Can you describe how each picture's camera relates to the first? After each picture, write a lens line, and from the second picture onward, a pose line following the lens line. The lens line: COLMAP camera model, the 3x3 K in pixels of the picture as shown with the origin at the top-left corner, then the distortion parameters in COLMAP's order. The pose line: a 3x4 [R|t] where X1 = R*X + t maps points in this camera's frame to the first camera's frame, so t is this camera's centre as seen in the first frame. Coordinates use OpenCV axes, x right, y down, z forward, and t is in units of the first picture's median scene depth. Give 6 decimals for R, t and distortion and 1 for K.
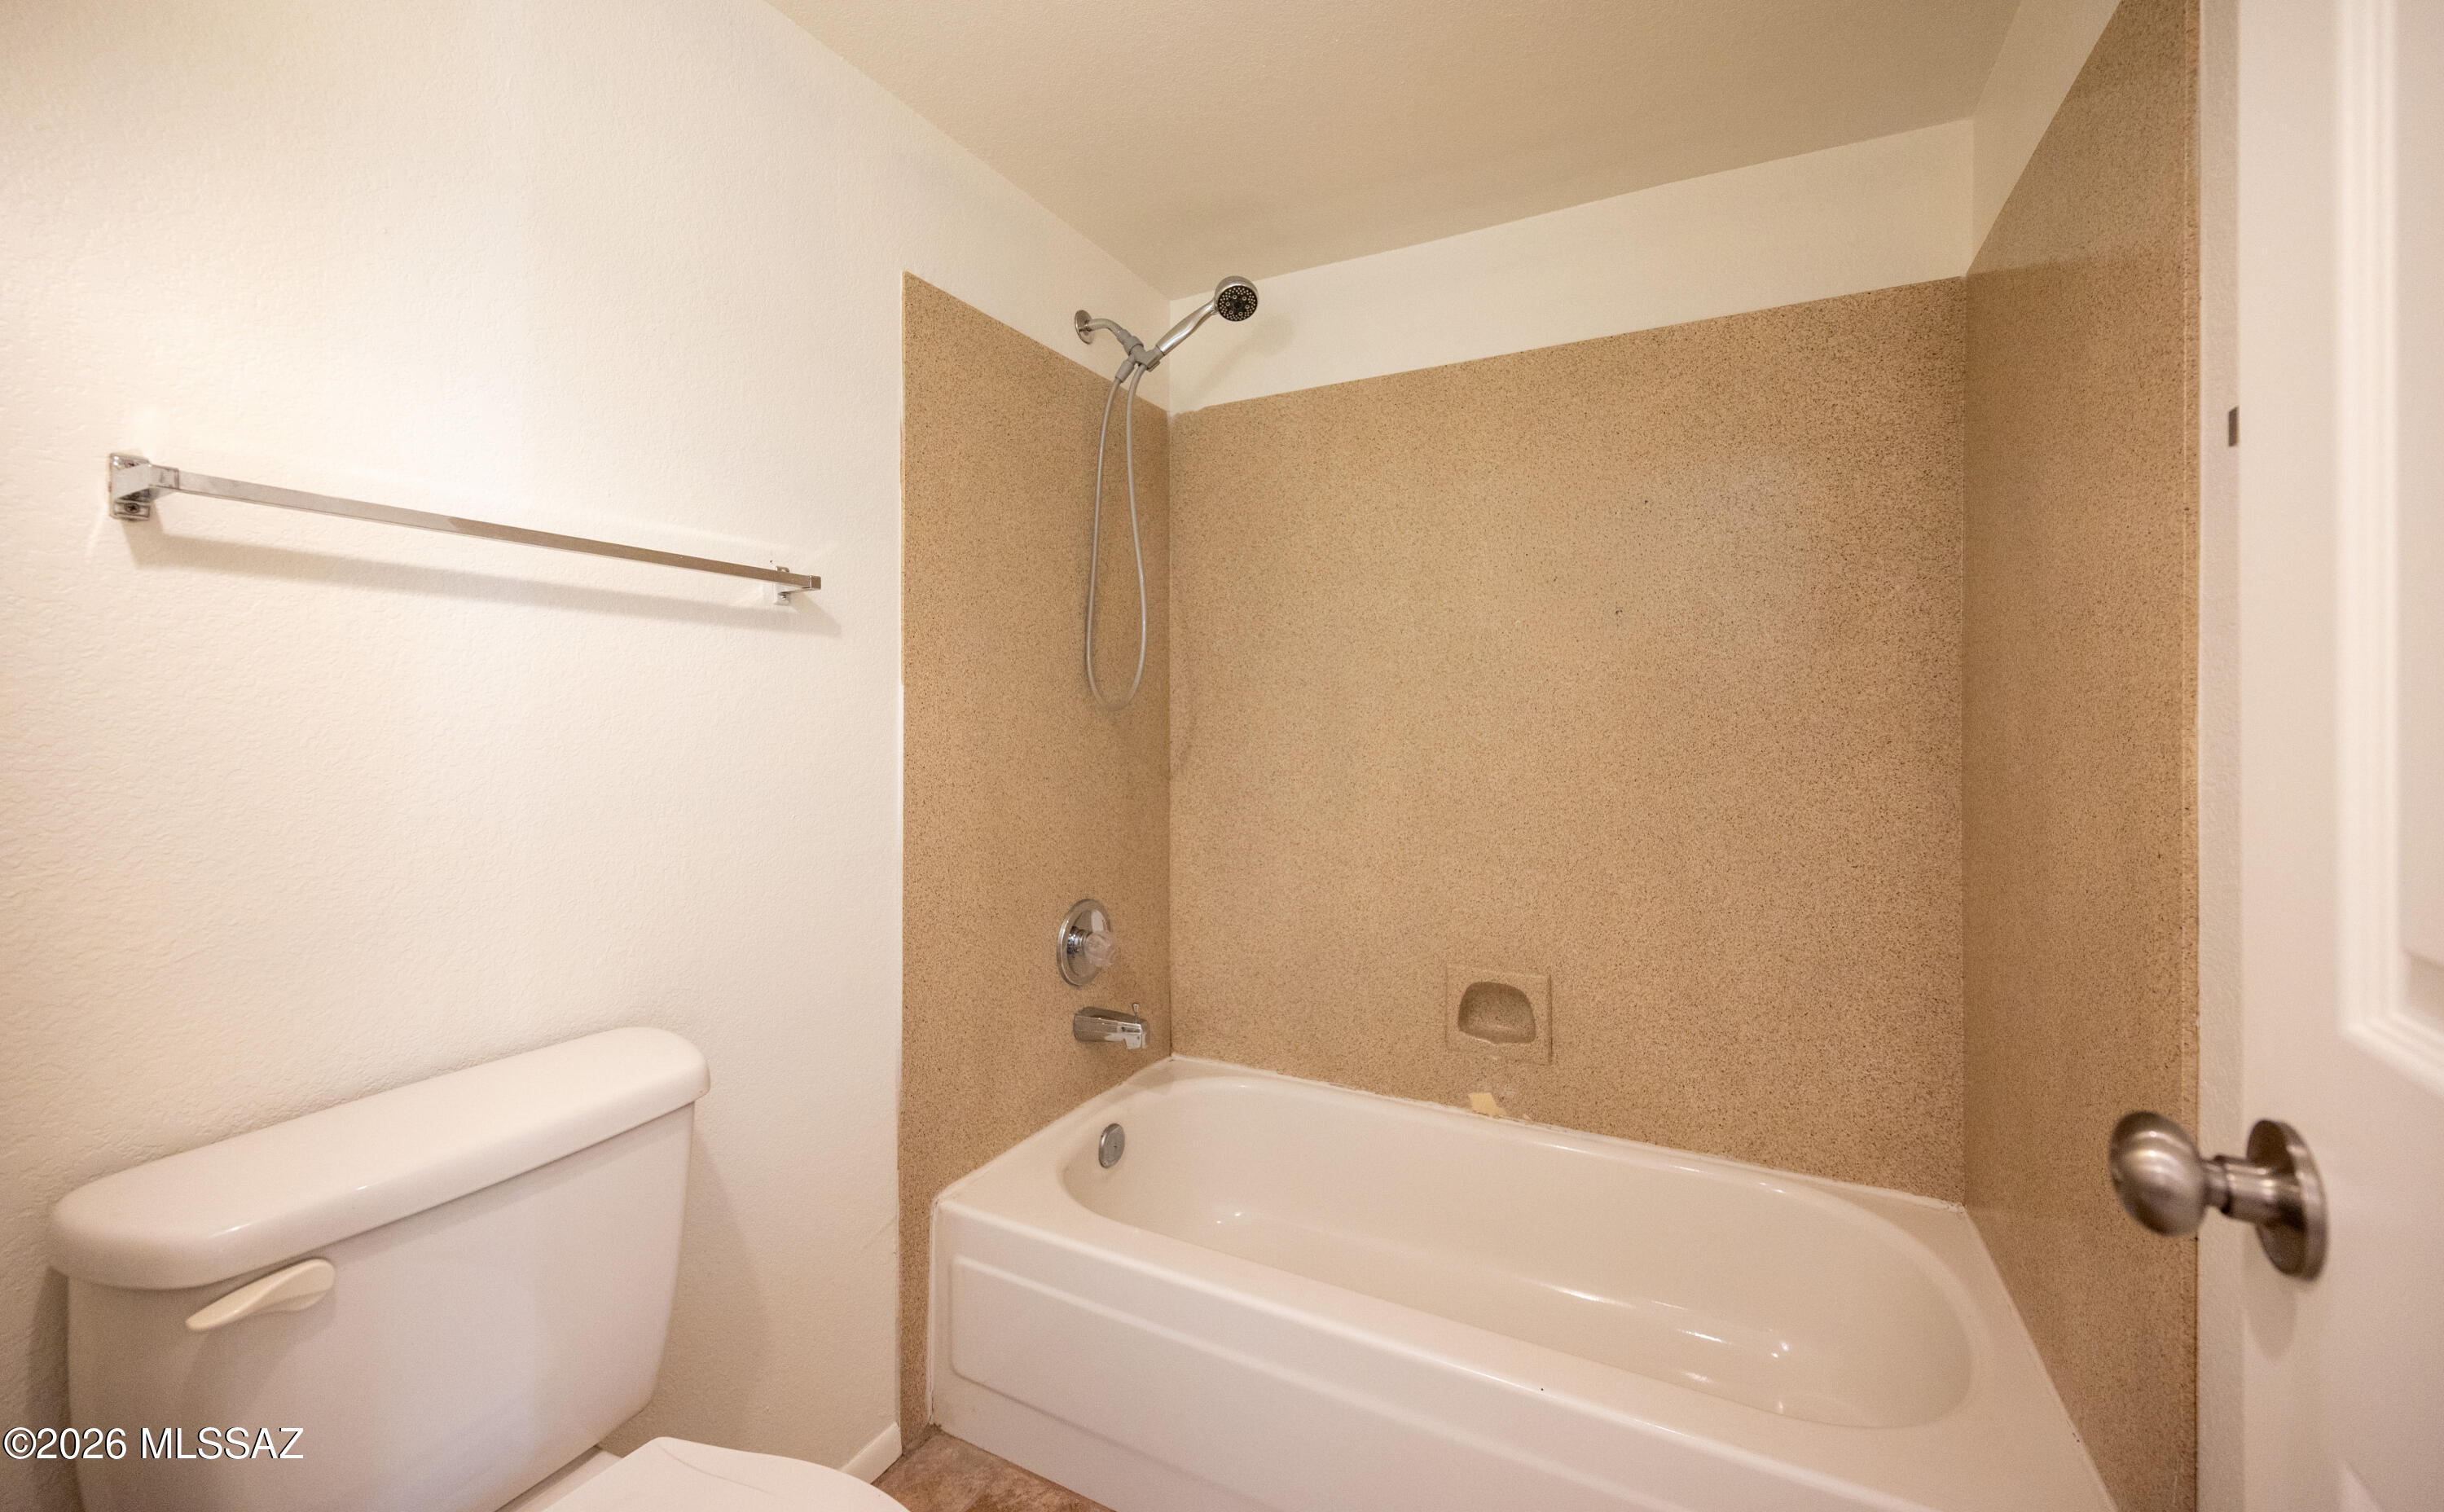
lens RADIAL K [[944.1, 0, 1221.8], [0, 944.1, 721.5], [0, 0, 1]] dist [0.000866, 0.000002]
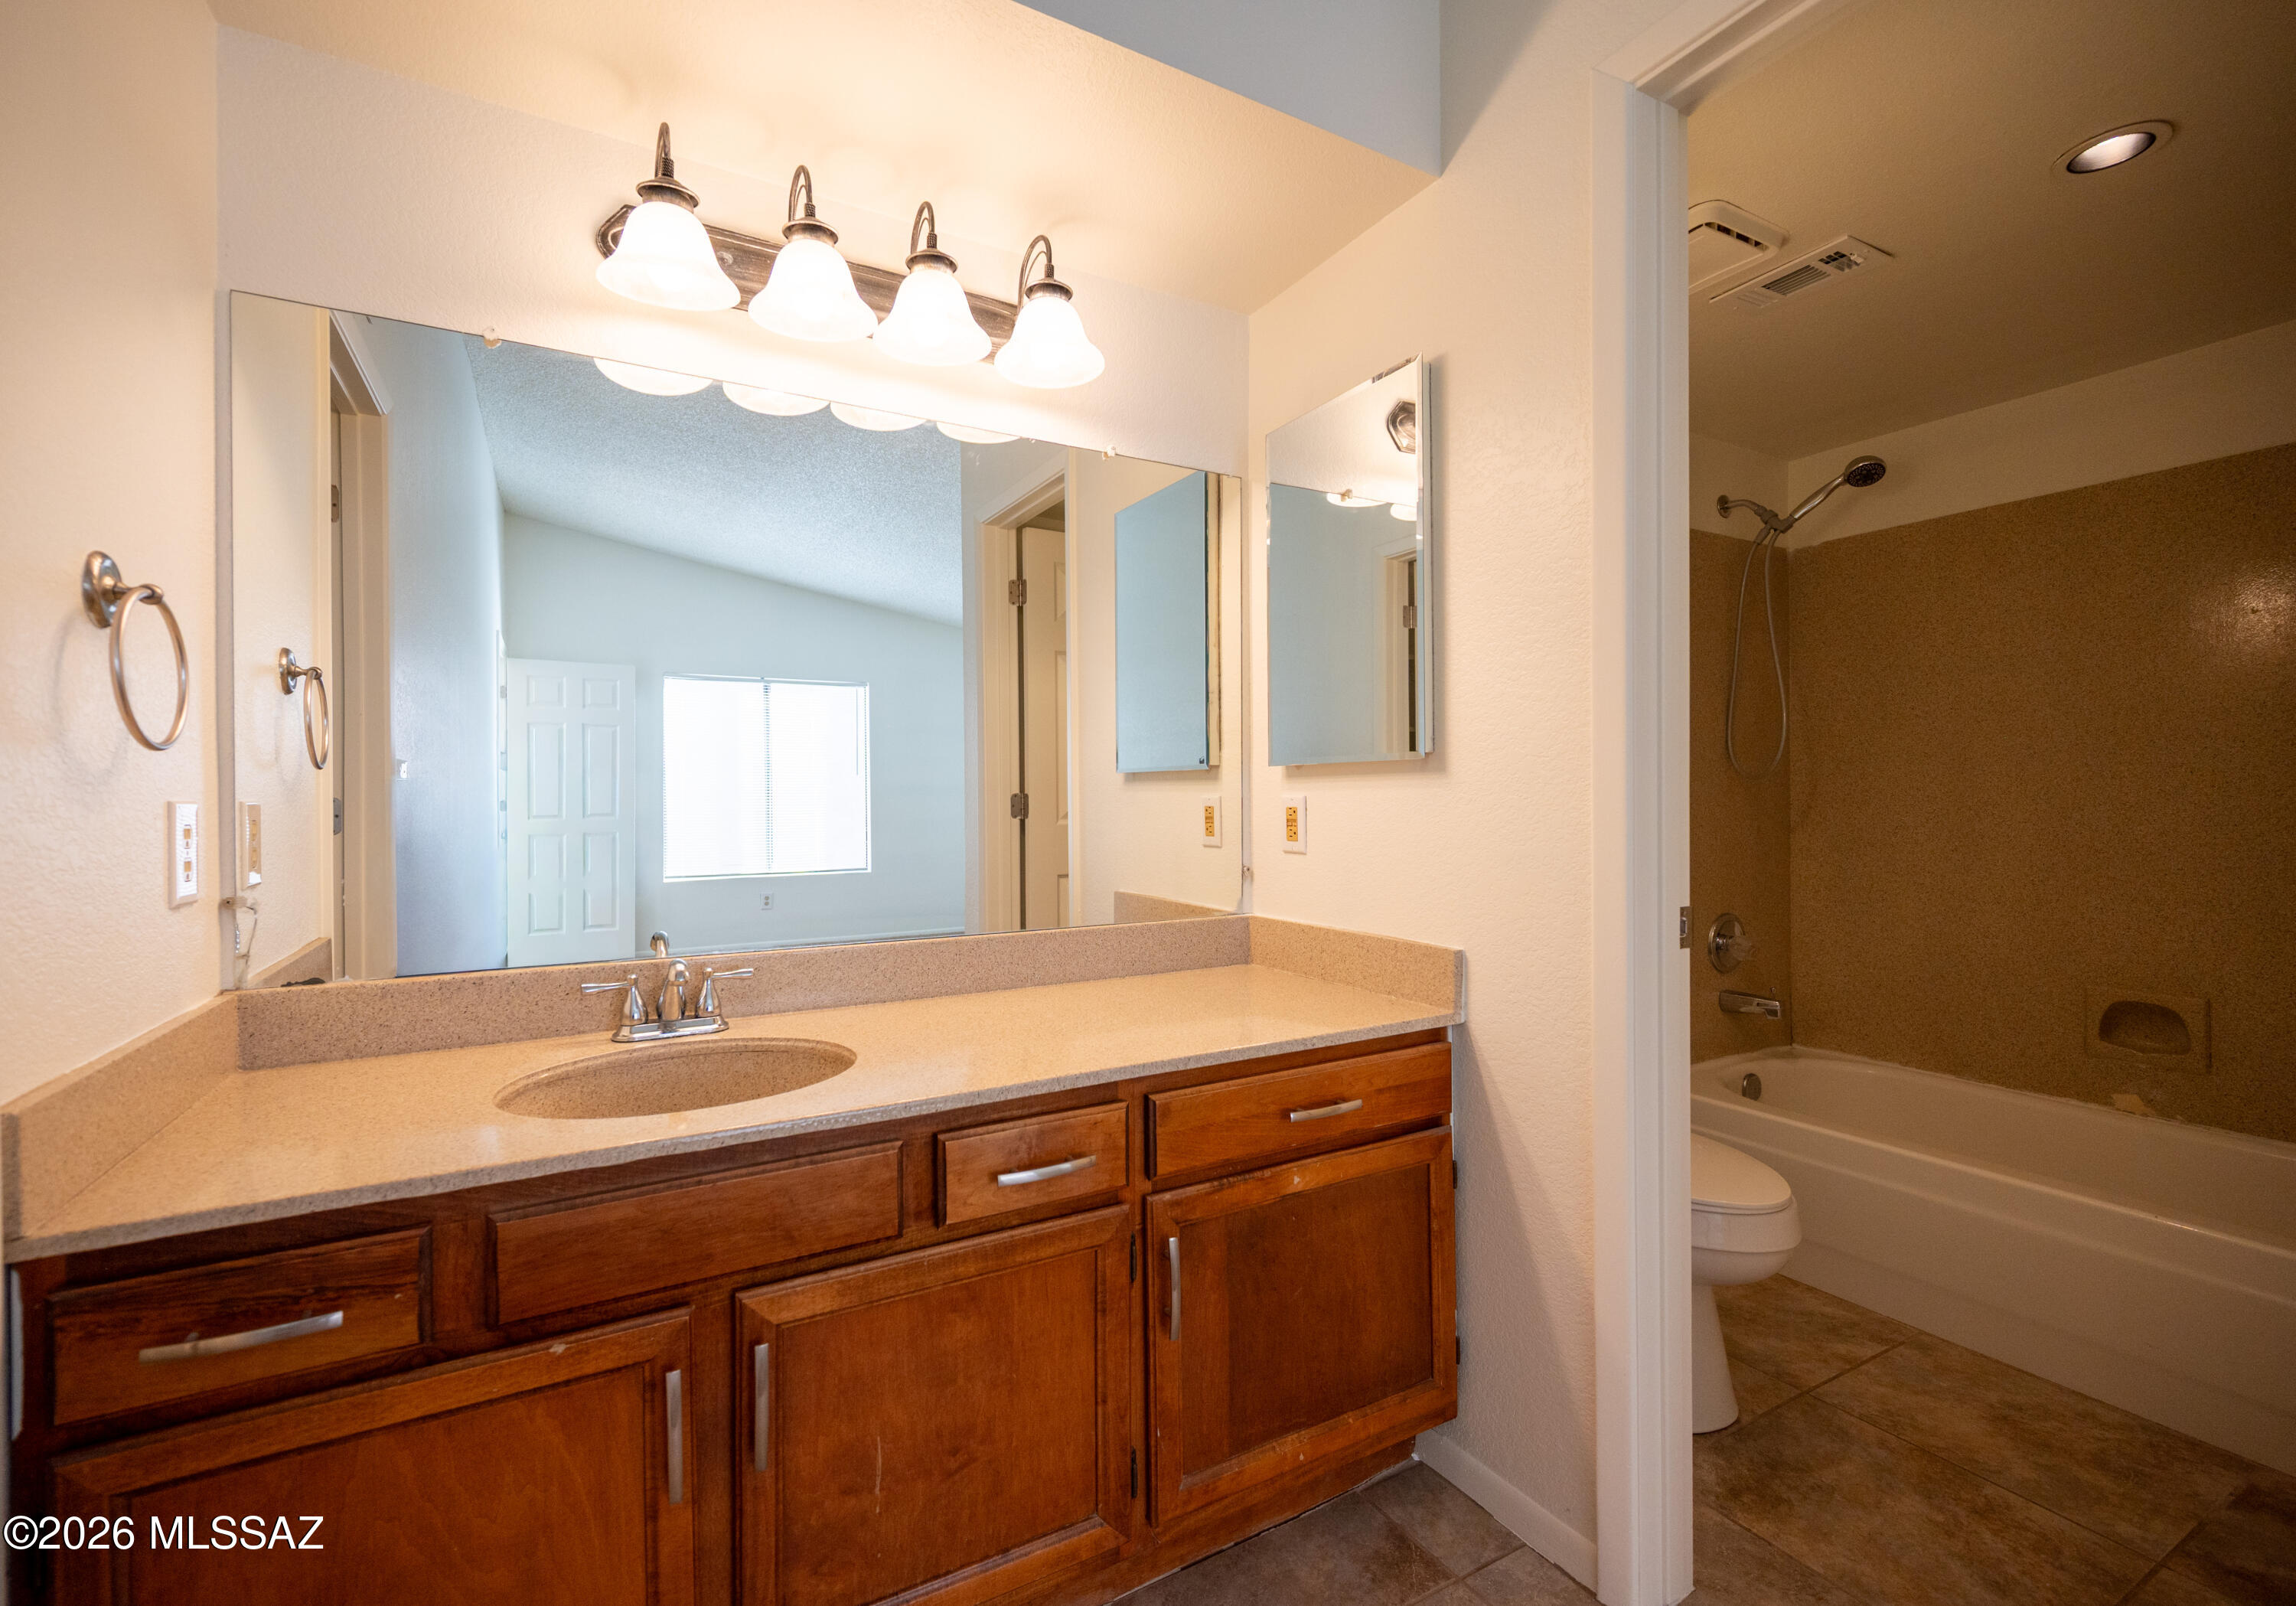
lens RADIAL K [[902.9, 0, 1148.0], [0, 902.9, 803.0], [0, 0, 1]] dist [-0.002075, 0.000091]
pose [[0.829149, -0.001326, -0.559025, -0.109421], [0.004636, 0.999979, 0.004505, 0.012687], [0.559008, -0.006327, 0.829138, -0.607726]]
